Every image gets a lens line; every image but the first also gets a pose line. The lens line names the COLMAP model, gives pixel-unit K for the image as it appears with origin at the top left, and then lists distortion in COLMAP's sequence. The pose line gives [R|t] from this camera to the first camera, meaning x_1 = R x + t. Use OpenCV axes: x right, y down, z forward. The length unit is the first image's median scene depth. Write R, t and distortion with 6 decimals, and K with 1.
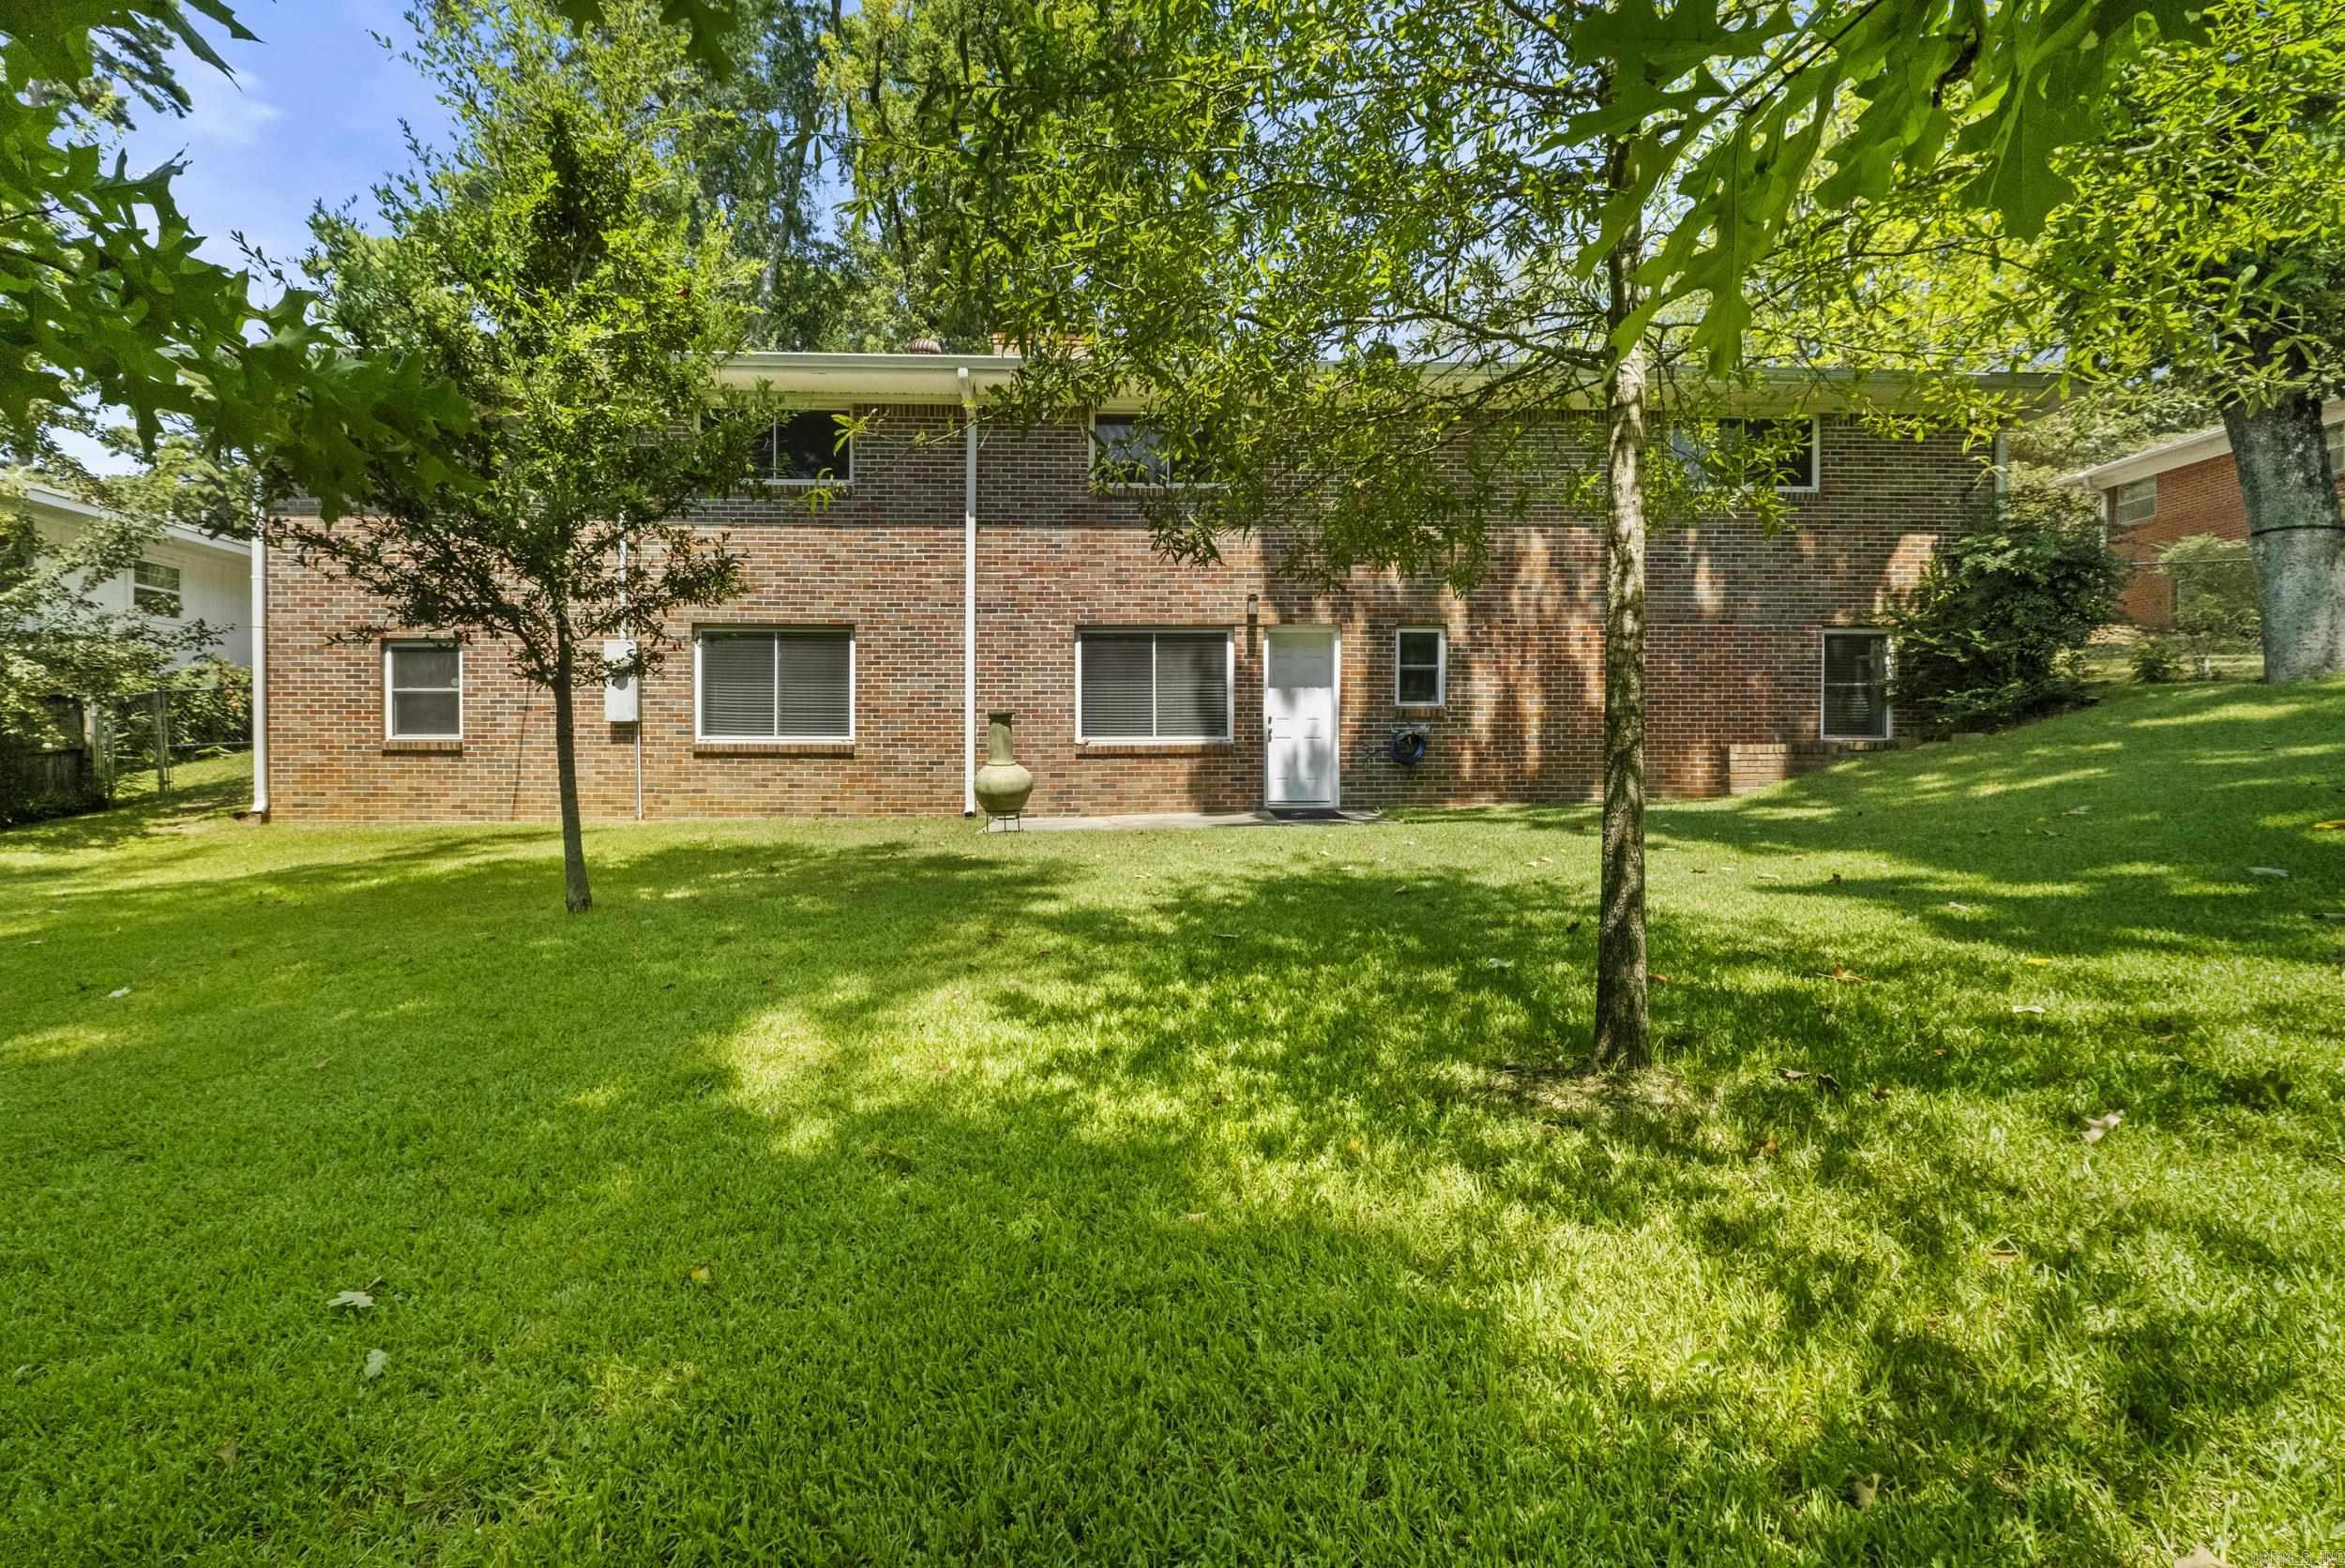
lens RADIAL K [[1033.7, 0, 1171.3], [0, 1033.7, 787.1], [0, 0, 1]] dist [-0.002866, -0.000700]
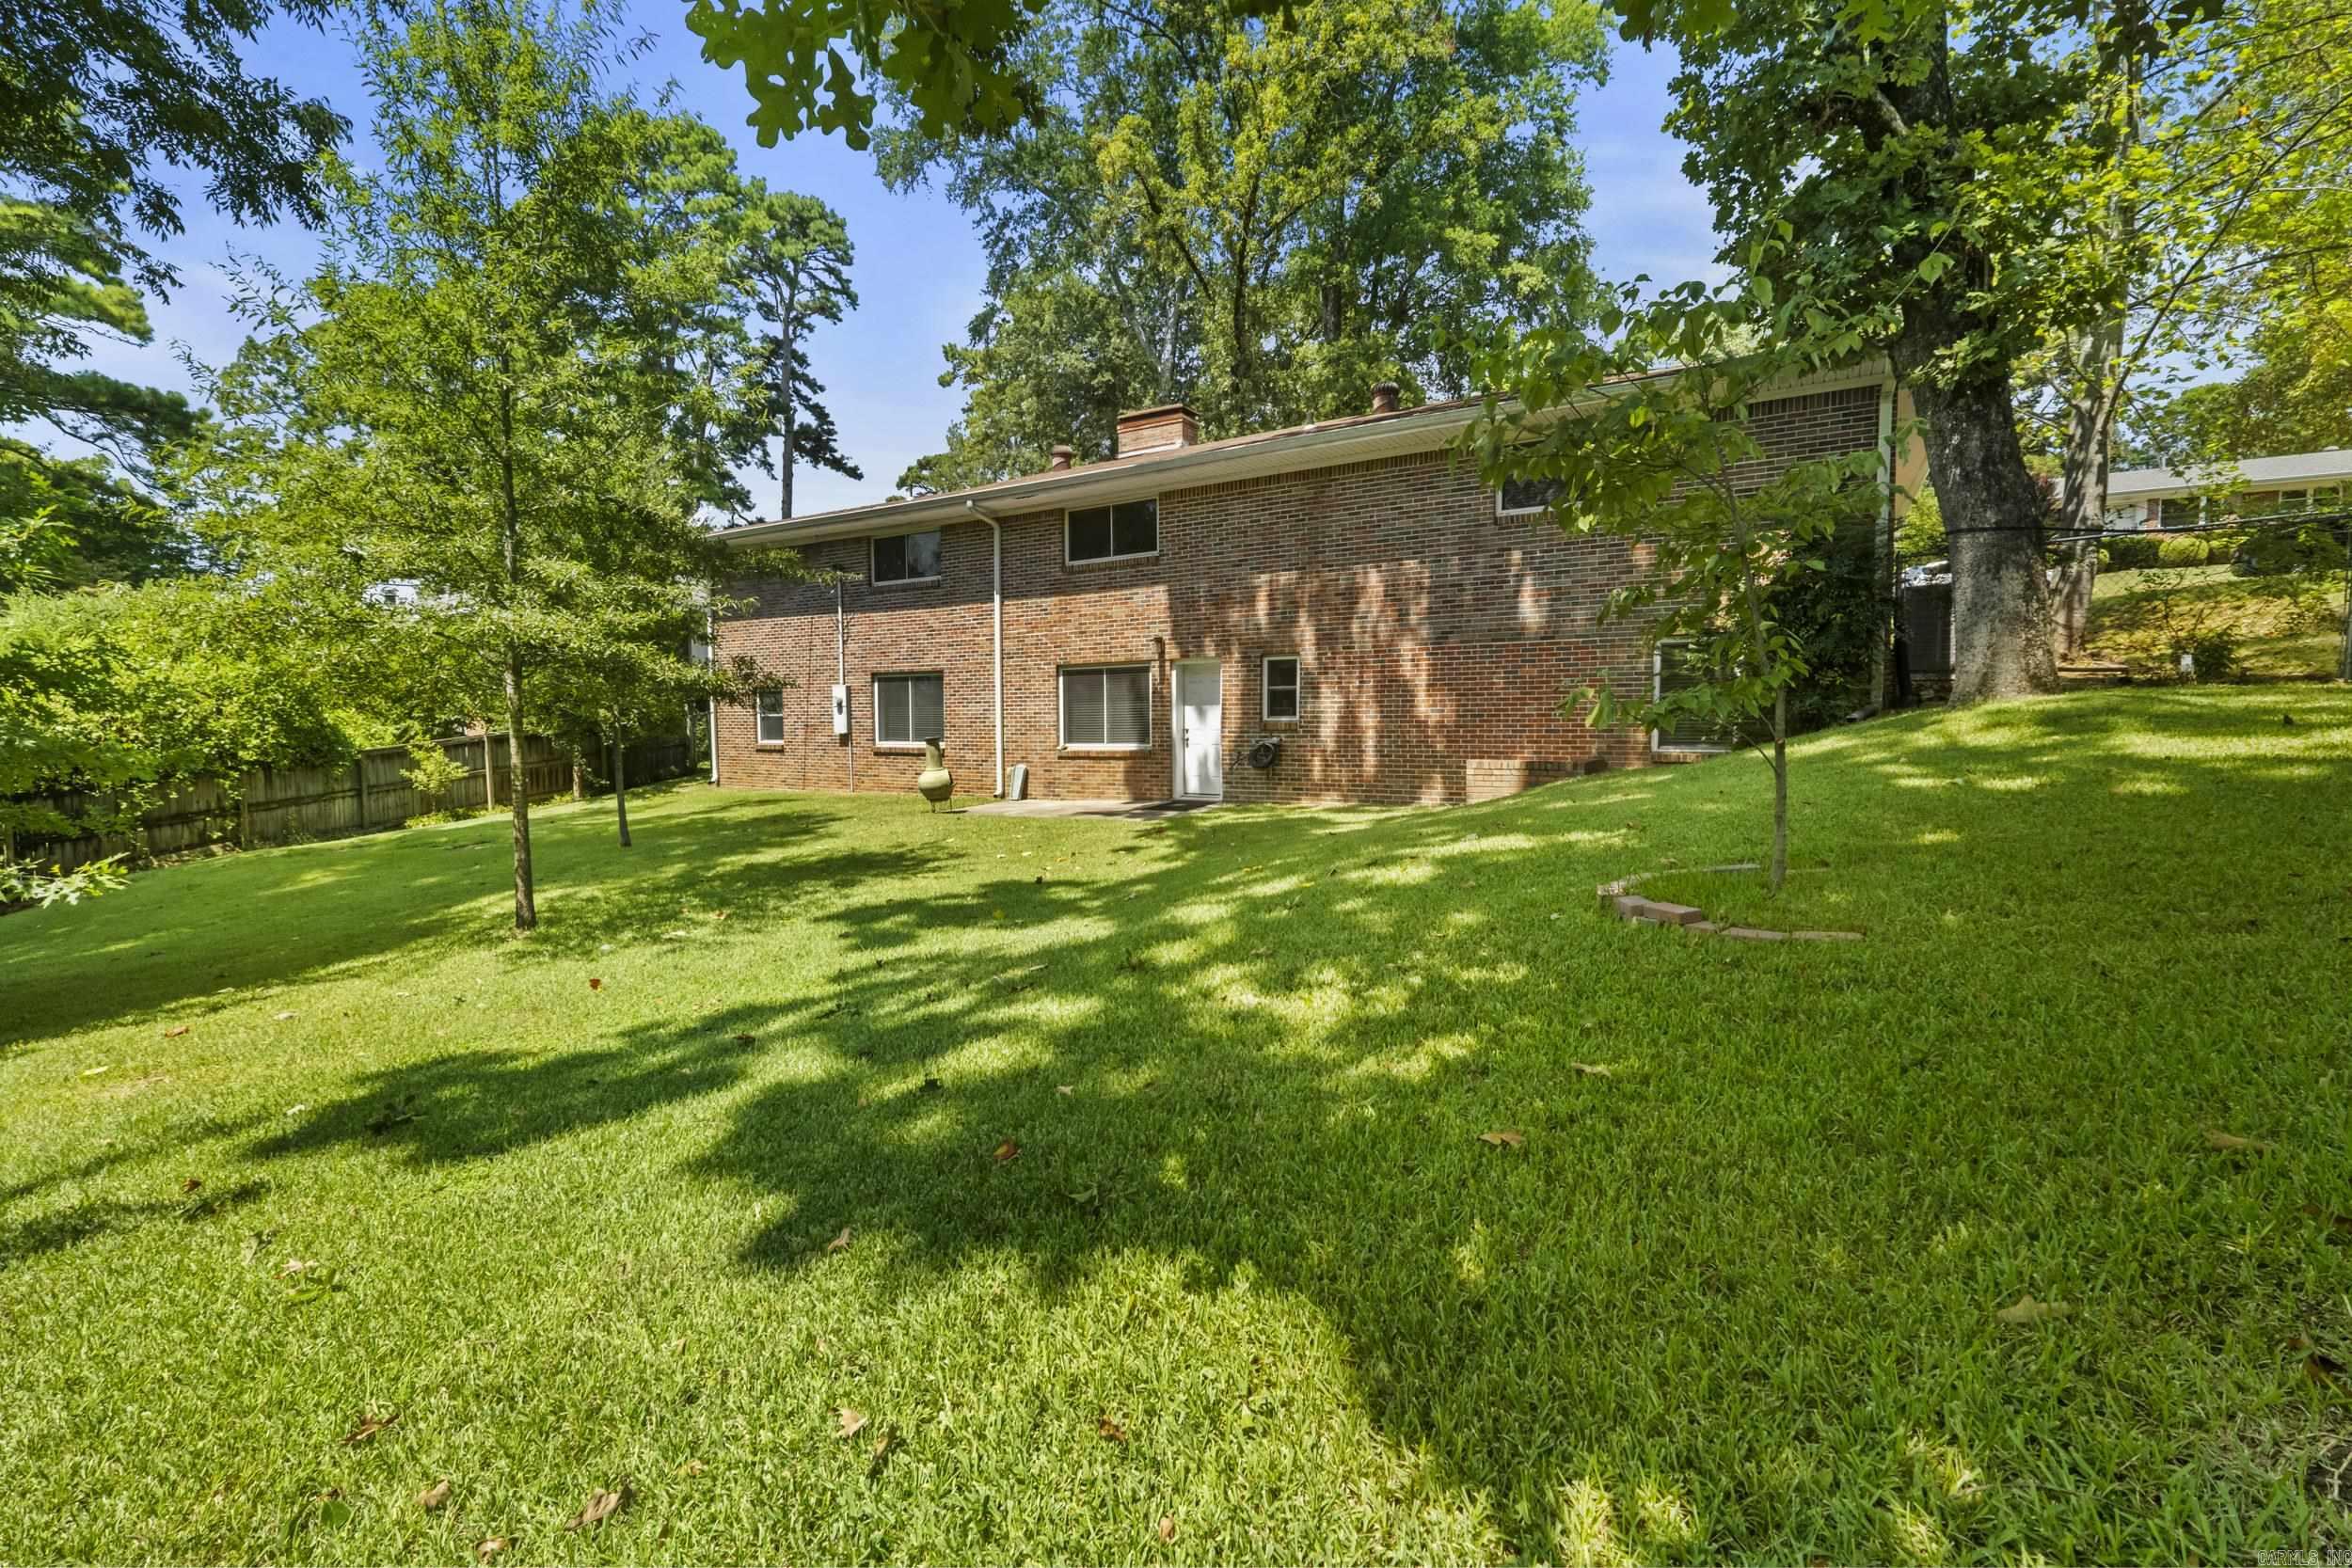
lens RADIAL K [[1021.5, 0, 1183.7], [0, 1021.5, 789.4], [0, 0, 1]] dist [-0.000147, 0.000110]
pose [[0.829734, 0.033839, -0.557133, 0.830570], [-0.003183, 0.998431, 0.055903, -0.064777], [0.558150, -0.044611, 0.828540, -0.071456]]
